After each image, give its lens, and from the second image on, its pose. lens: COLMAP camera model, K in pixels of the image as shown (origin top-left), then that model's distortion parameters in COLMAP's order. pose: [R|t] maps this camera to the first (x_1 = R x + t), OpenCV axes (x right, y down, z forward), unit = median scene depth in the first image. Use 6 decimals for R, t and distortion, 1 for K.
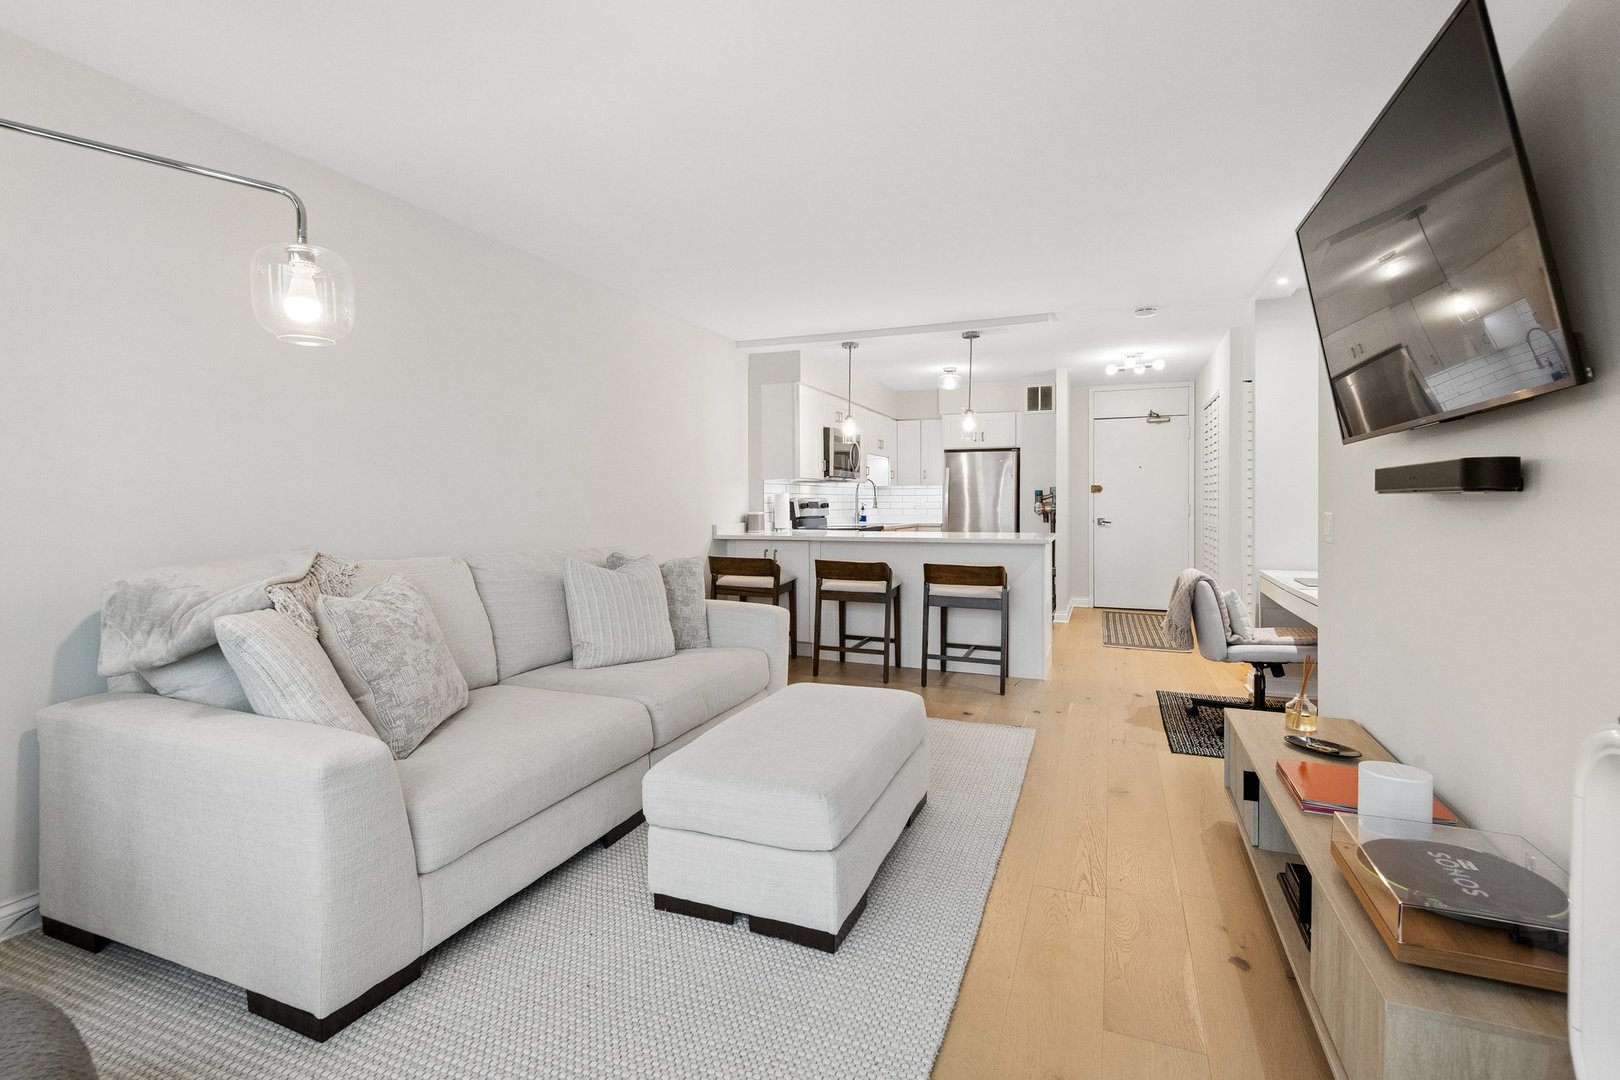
lens RADIAL K [[750.5, 0, 803.5], [0, 750.5, 519.8], [0, 0, 1]] dist [0.025599, -0.000384]
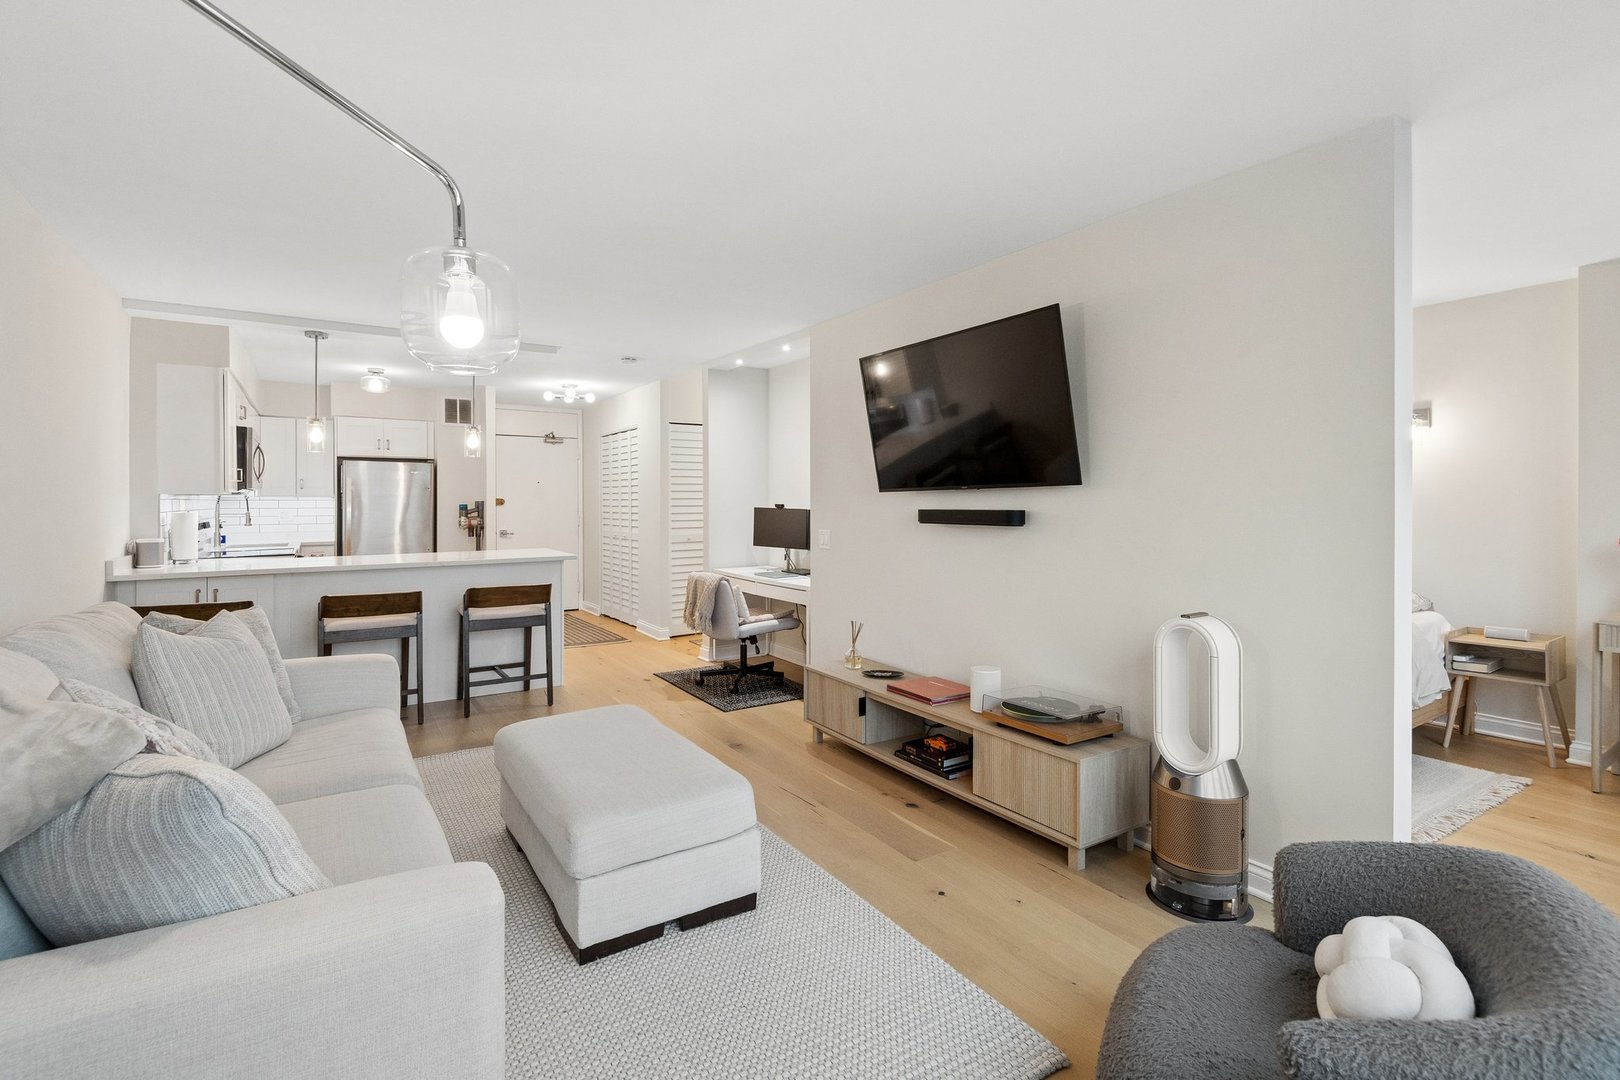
lens RADIAL K [[742.1, 0, 836.4], [0, 742.1, 511.0], [0, 0, 1]] dist [-0.013314, -0.000439]
pose [[0.556269, -0.007330, 0.830970, -0.270468], [0.019896, 0.999792, -0.004499, -0.020052], [-0.830764, 0.019036, 0.556299, 0.064071]]
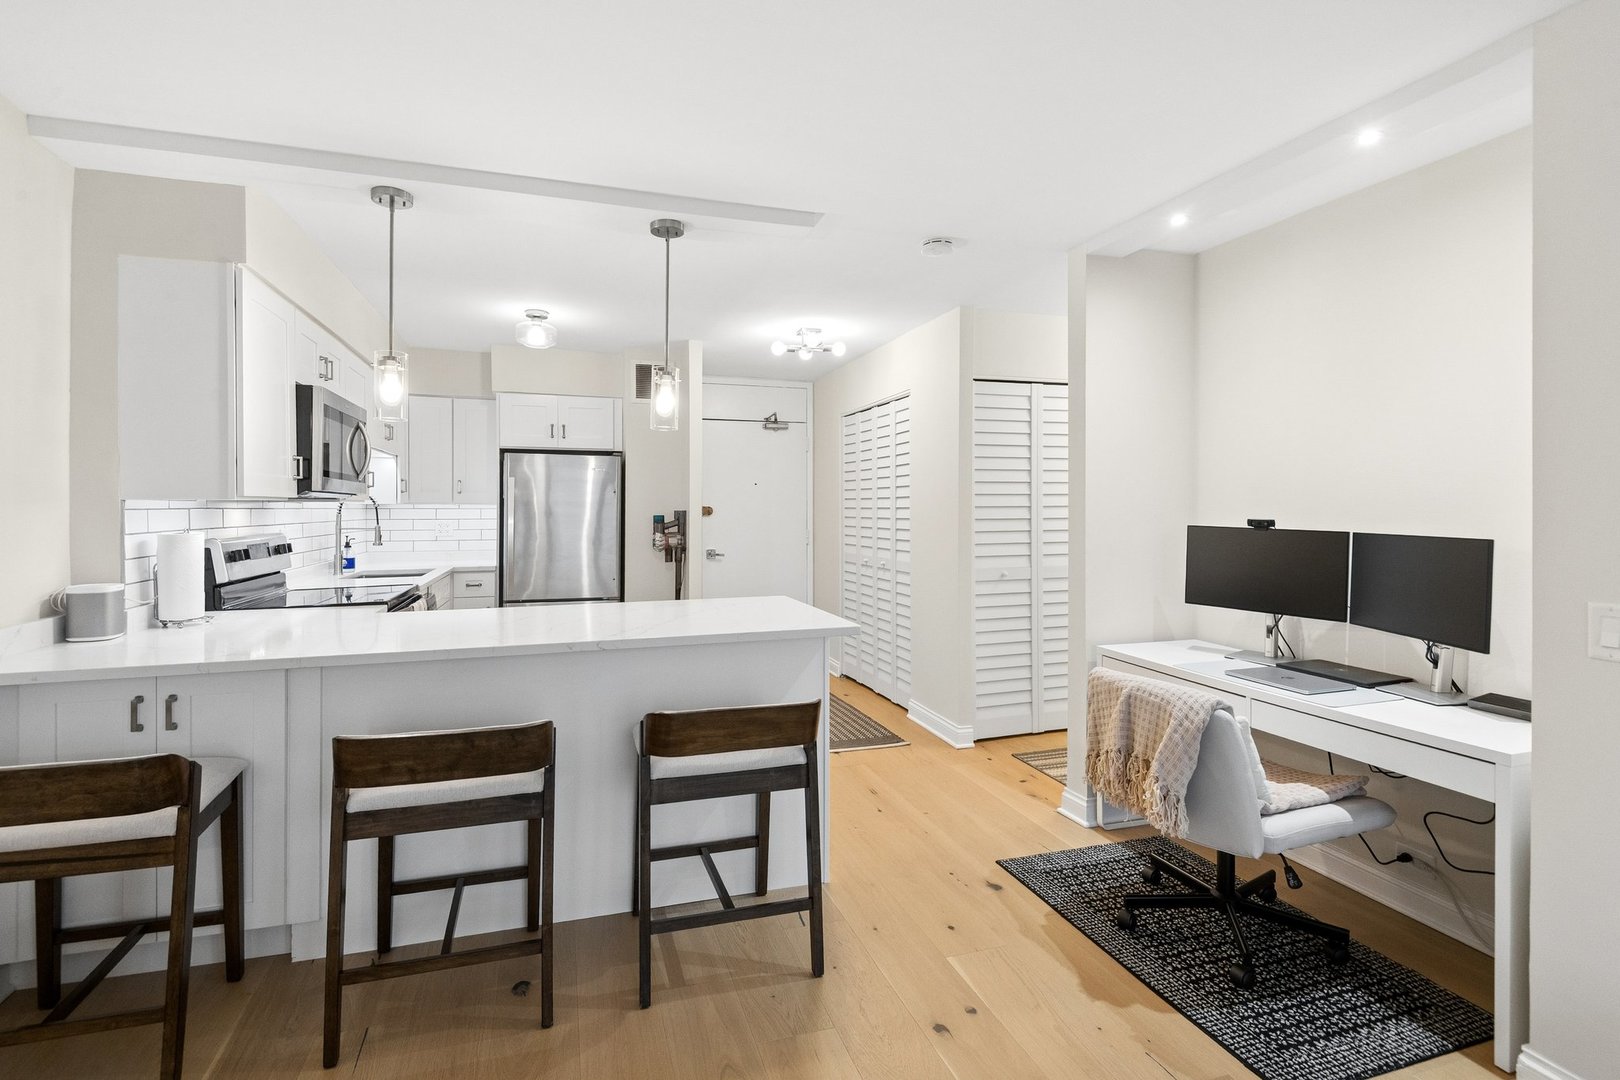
lens RADIAL K [[771.3, 0, 813.1], [0, 771.3, 509.6], [0, 0, 1]] dist [-0.002217, -0.000706]
pose [[0.767264, 0.002319, 0.641327, -0.033768], [0.013808, 0.999702, -0.020134, -0.034480], [-0.641183, 0.024304, 0.767003, 0.456759]]
